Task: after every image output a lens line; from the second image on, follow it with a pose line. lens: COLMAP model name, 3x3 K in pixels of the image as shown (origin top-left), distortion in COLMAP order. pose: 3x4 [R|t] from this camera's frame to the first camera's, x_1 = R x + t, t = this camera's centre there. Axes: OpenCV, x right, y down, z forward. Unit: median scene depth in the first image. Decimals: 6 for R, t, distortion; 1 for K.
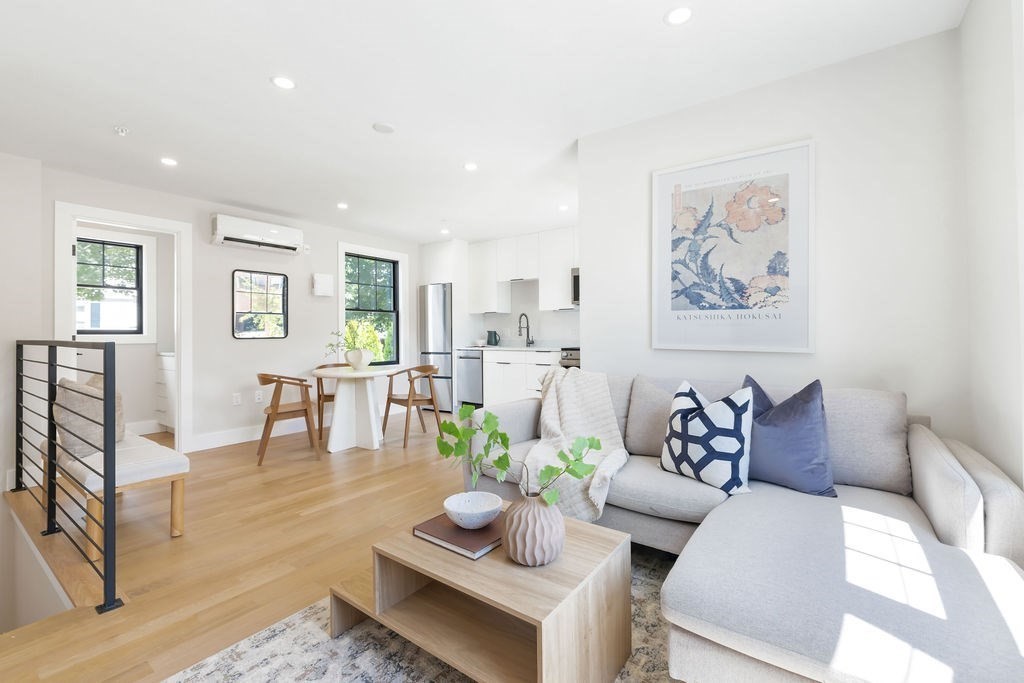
lens RADIAL K [[459.4, 0, 520.2], [0, 459.4, 333.4], [0, 0, 1]] dist [0.002680, -0.001057]
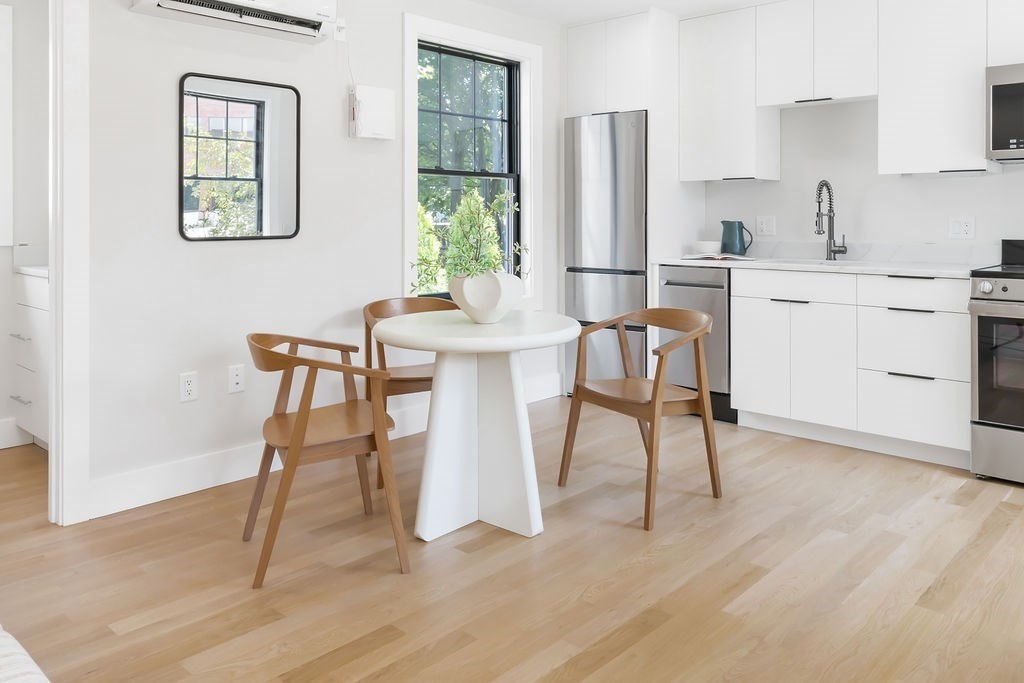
lens RADIAL K [[800.9, 0, 529.9], [0, 800.9, 224.8], [0, 0, 1]] dist [0.014559, 0.003020]
pose [[0.993613, 0.008909, -0.112491, -0.176086], [-0.007480, 0.999886, 0.013124, -0.010874], [0.112595, -0.012198, 0.993566, 0.241073]]
